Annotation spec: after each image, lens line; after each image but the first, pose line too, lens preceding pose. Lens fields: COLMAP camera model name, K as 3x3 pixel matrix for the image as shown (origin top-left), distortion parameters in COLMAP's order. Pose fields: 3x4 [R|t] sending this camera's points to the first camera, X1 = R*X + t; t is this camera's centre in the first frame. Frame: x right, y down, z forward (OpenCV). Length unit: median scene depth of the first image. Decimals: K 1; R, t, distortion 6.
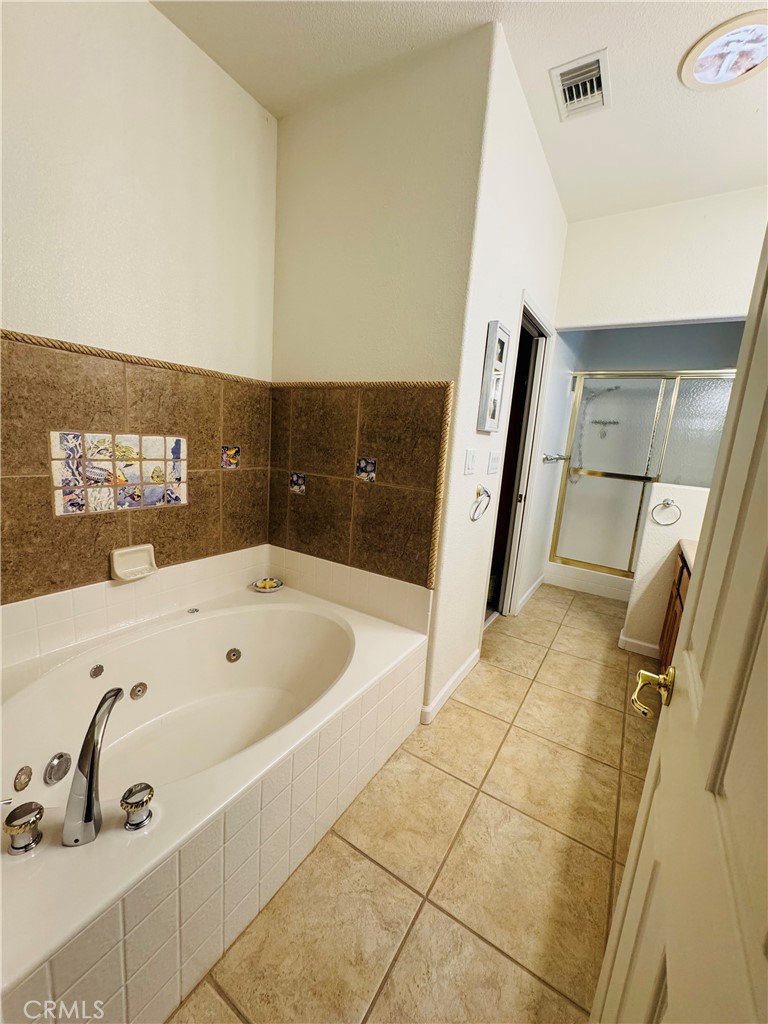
lens RADIAL K [[412.0, 0, 384.2], [0, 412.0, 512.5], [0, 0, 1]] dist [-0.003780, 0.000235]
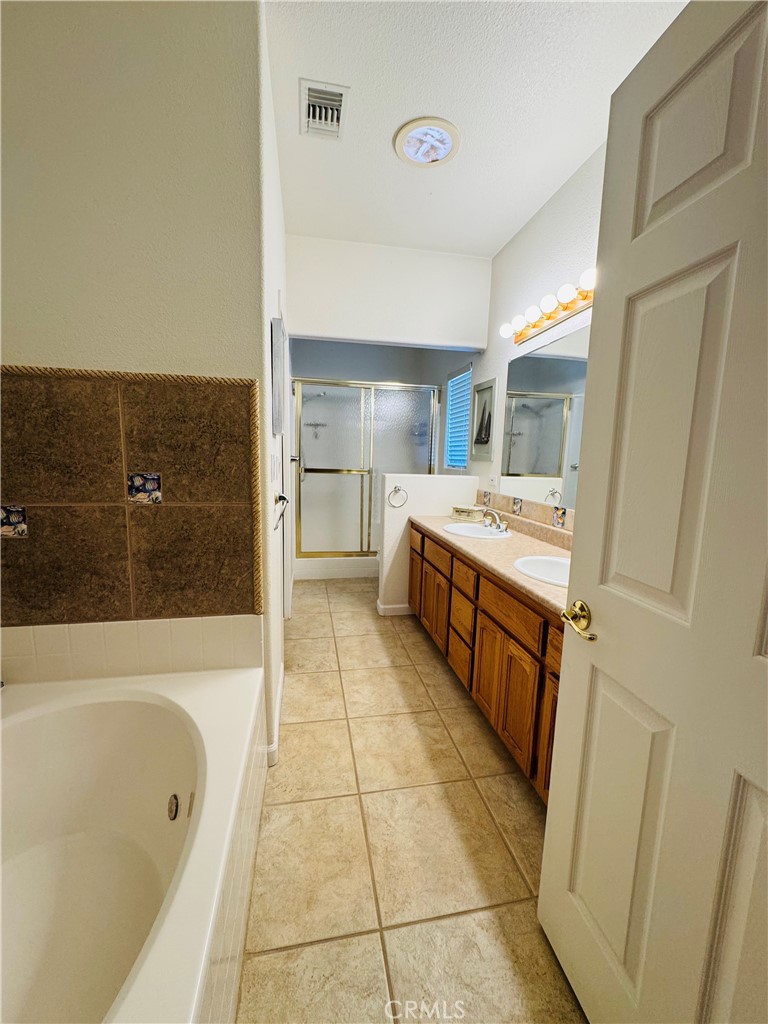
lens RADIAL K [[412.0, 0, 384.9], [0, 412.0, 512.4], [0, 0, 1]] dist [-0.003780, 0.000235]
pose [[0.728441, -0.149456, 0.668608, -0.242877], [0.154948, 0.986568, 0.051716, -0.032241], [-0.667356, 0.065927, 0.741815, 0.150056]]
